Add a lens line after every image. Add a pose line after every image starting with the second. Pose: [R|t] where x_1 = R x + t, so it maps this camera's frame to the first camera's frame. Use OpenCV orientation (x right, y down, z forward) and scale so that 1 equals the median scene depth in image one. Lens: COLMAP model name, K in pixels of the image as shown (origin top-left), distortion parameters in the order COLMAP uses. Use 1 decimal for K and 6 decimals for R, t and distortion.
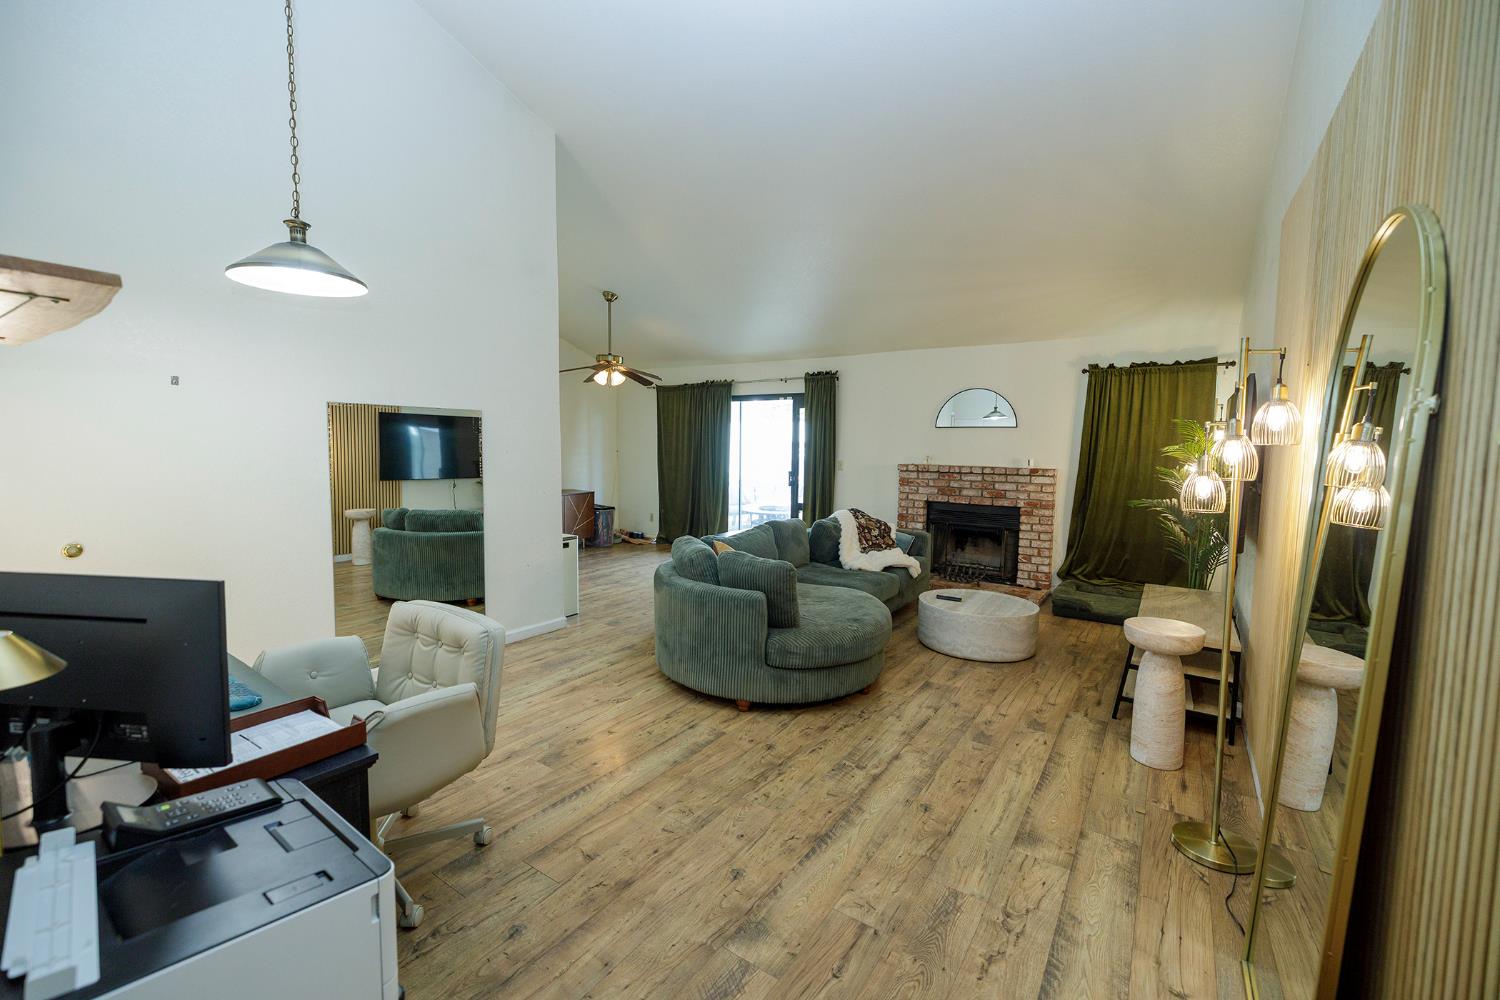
lens RADIAL K [[625.0, 0, 743.8], [0, 625.0, 488.8], [0, 0, 1]] dist [0.002131, -0.000866]
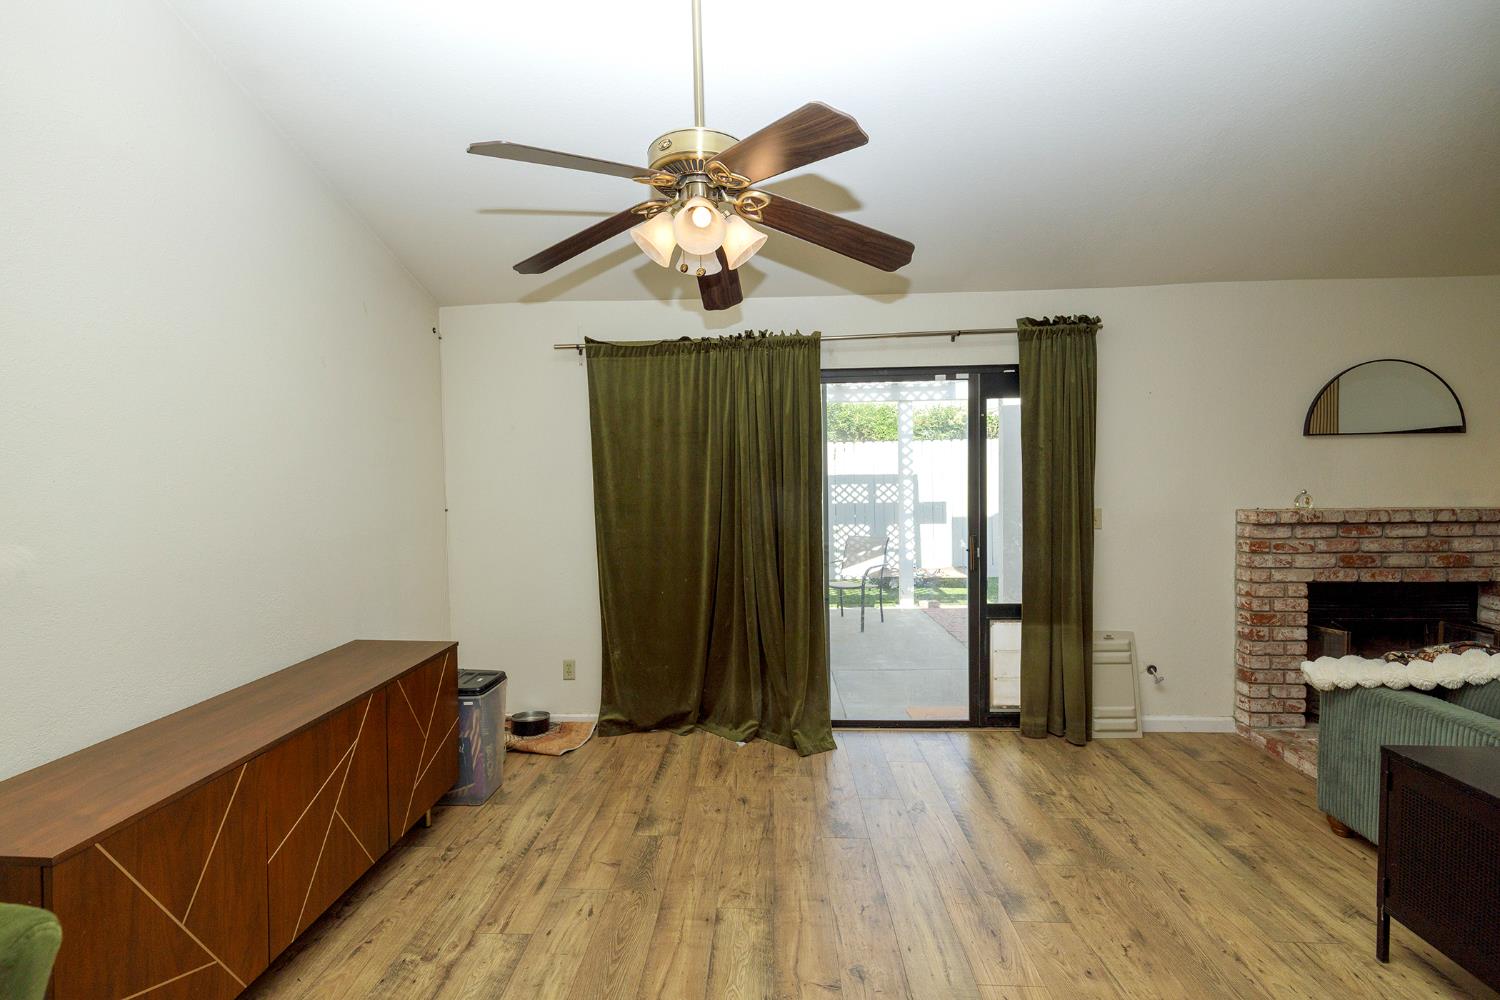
lens RADIAL K [[625.0, 0, 736.8], [0, 625.0, 501.3], [0, 0, 1]] dist [0.002131, -0.000866]
pose [[0.850722, -0.047230, 0.523489, -0.395064], [0.065062, 0.997757, -0.015714, -0.074450], [-0.521573, 0.047427, 0.851887, 0.899934]]
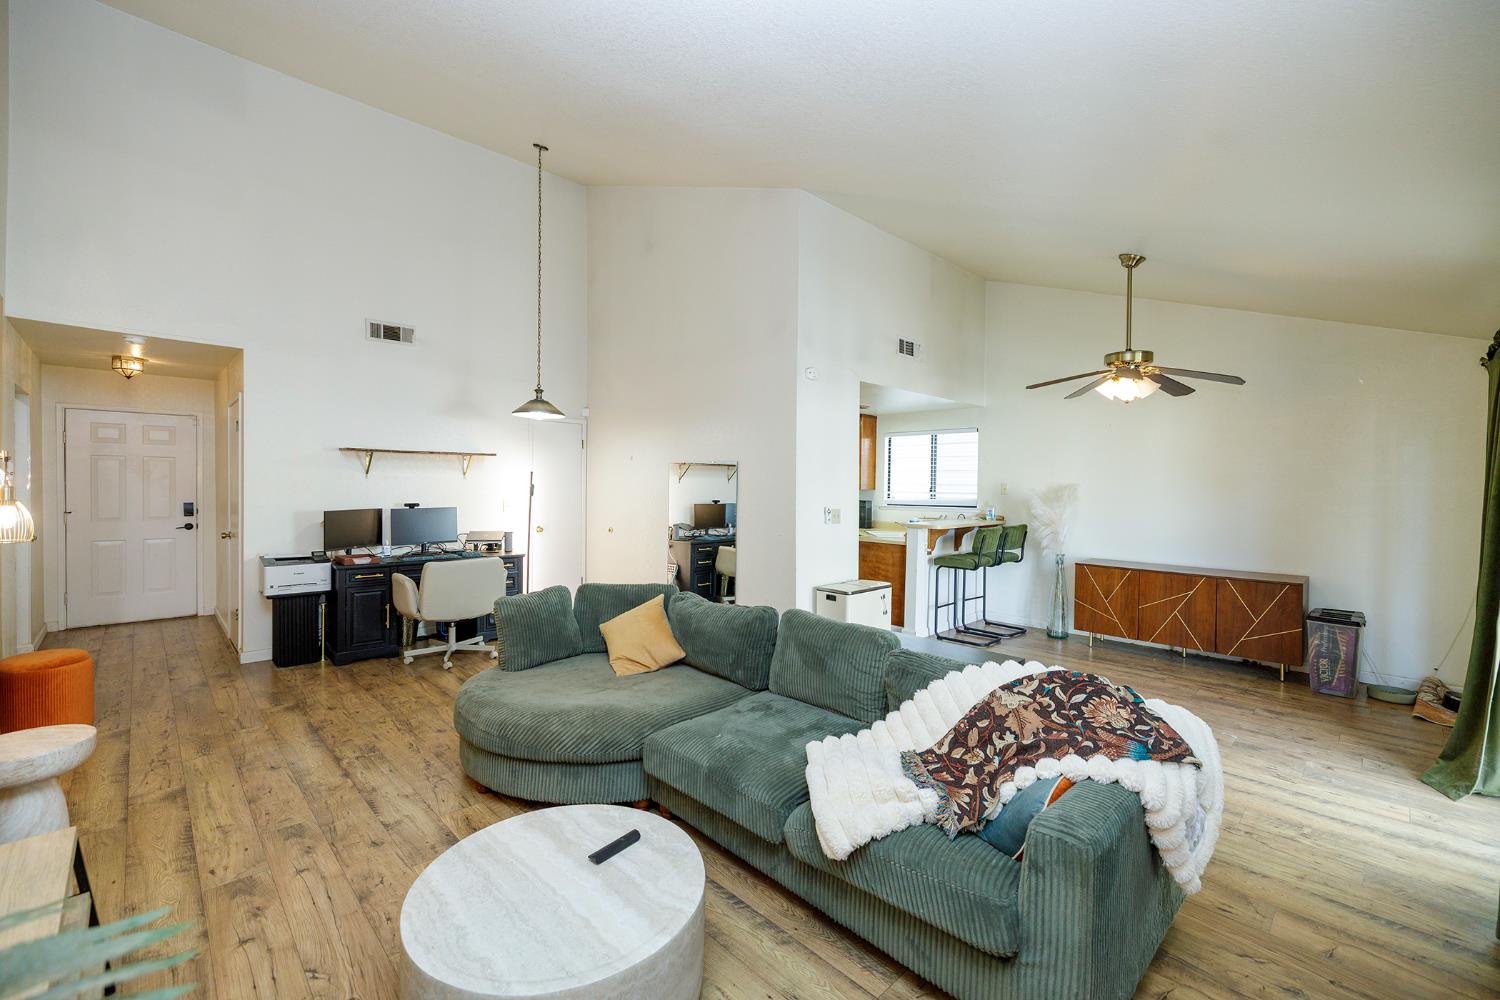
lens RADIAL K [[625.0, 0, 743.1], [0, 625.0, 494.1], [0, 0, 1]] dist [0.002131, -0.000866]
pose [[-0.195879, 0.002207, -0.980626, 0.550175], [-0.084063, 0.996279, 0.019033, -0.058939], [0.977018, 0.086162, -0.194964, 0.869956]]
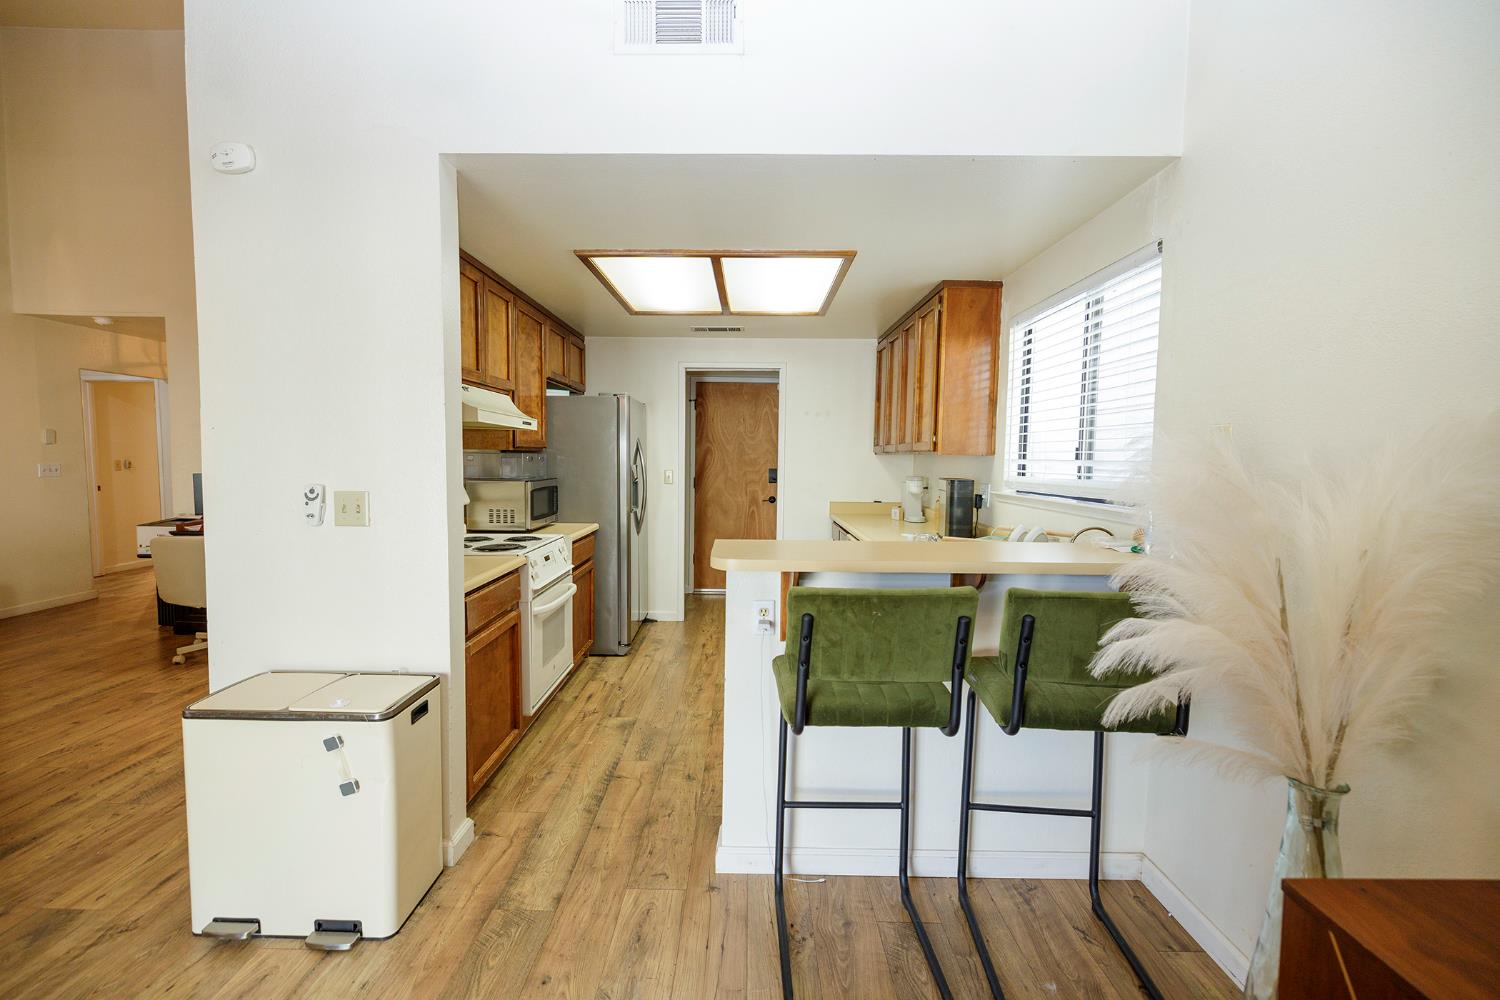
lens RADIAL K [[625.0, 0, 737.6], [0, 625.0, 496.9], [0, 0, 1]] dist [0.002131, -0.000866]
pose [[-0.832393, 0.017708, -0.553902, -0.283931], [-0.058990, 0.990980, 0.120330, -0.083902], [0.551037, 0.132837, -0.823841, 1.227143]]
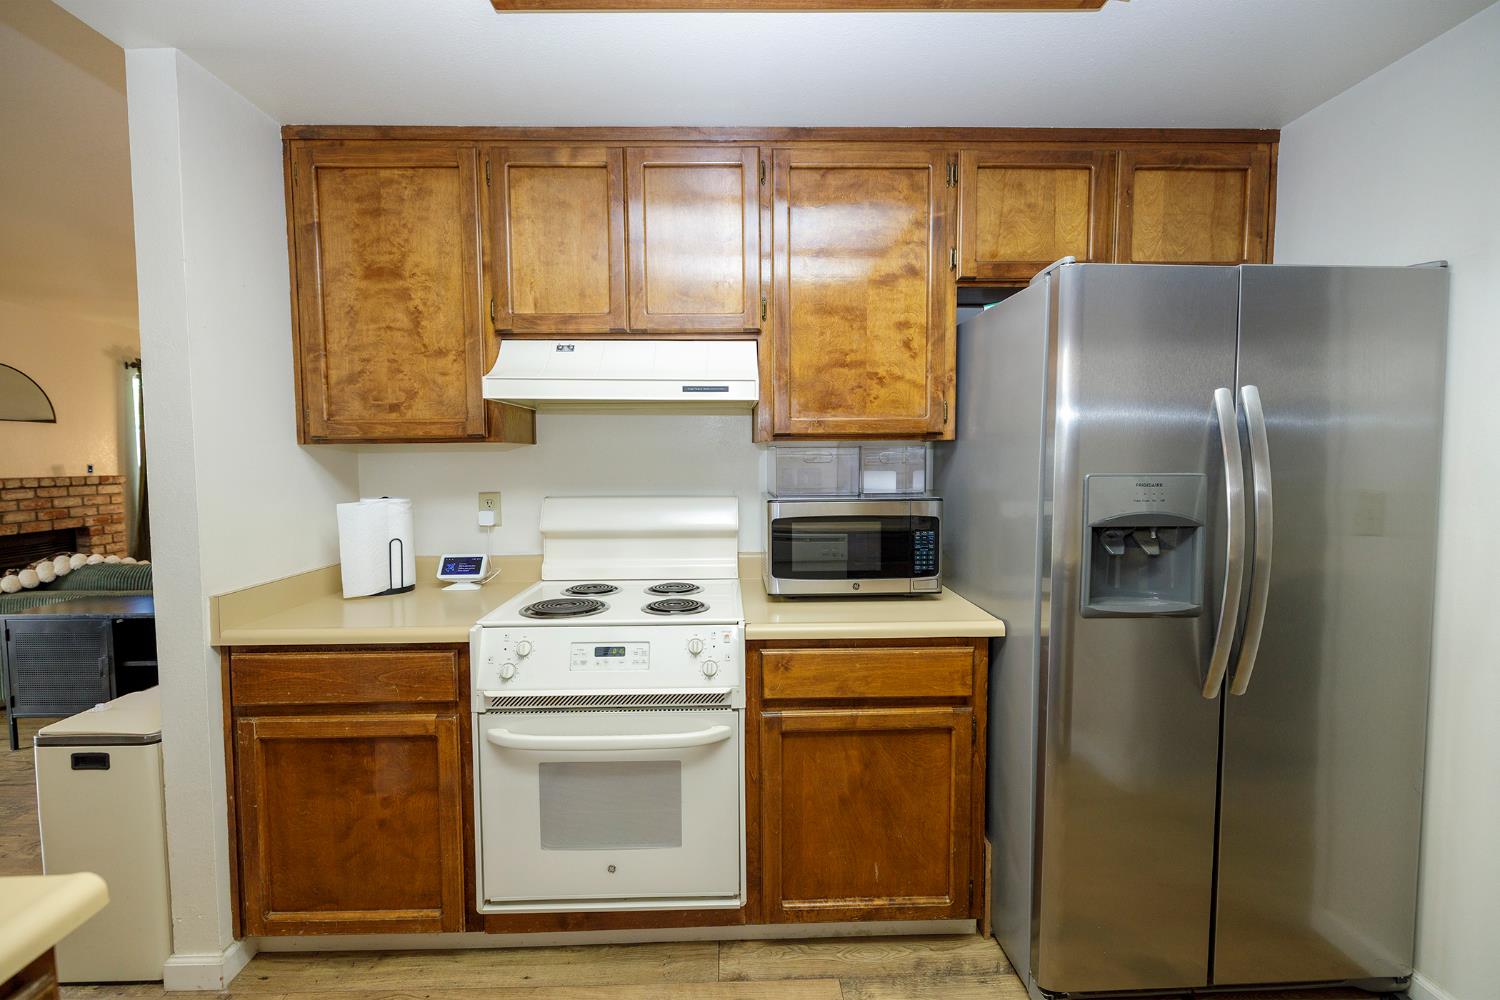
lens RADIAL K [[625.0, 0, 736.2], [0, 625.0, 498.1], [0, 0, 1]] dist [0.002131, -0.000866]
pose [[-0.594676, -0.064875, 0.801344, -0.682457], [0.054636, 0.991173, 0.120789, -0.057181], [-0.802107, 0.115613, -0.585882, 0.821346]]
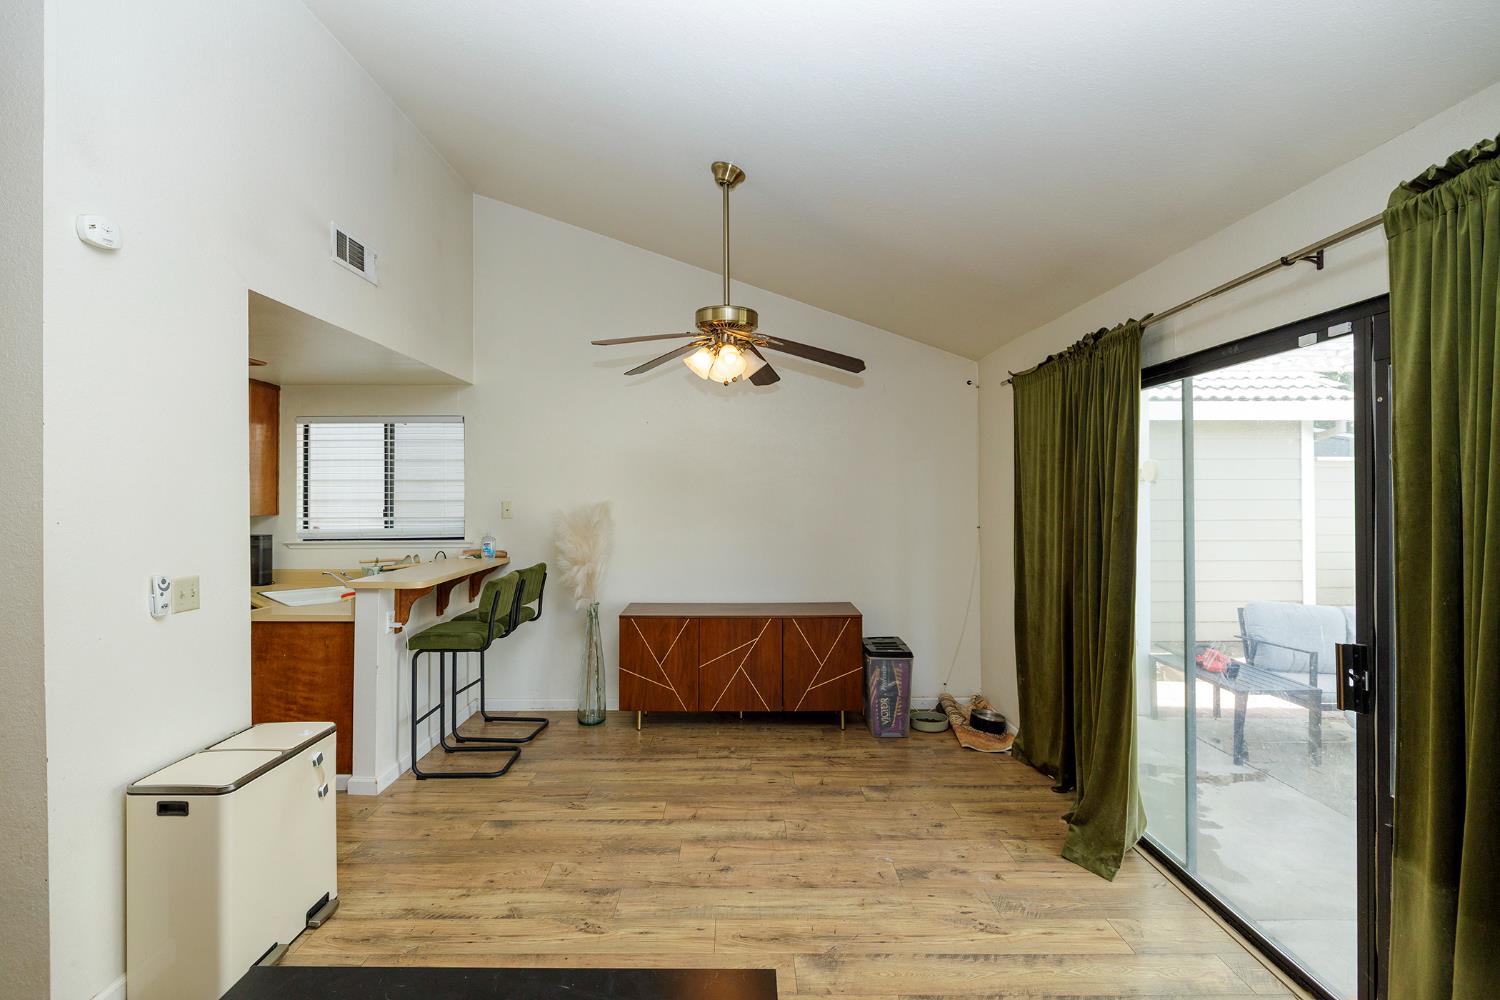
lens RADIAL K [[698.0, 0, 735.9], [0, 698.0, 492.5], [0, 0, 1]] dist [-0.011207, 0.000917]
pose [[0.569972, -0.016668, -0.821495, 0.200550], [-0.049661, 0.997268, -0.054690, -0.075167], [0.820162, 0.071968, 0.567587, 0.858934]]
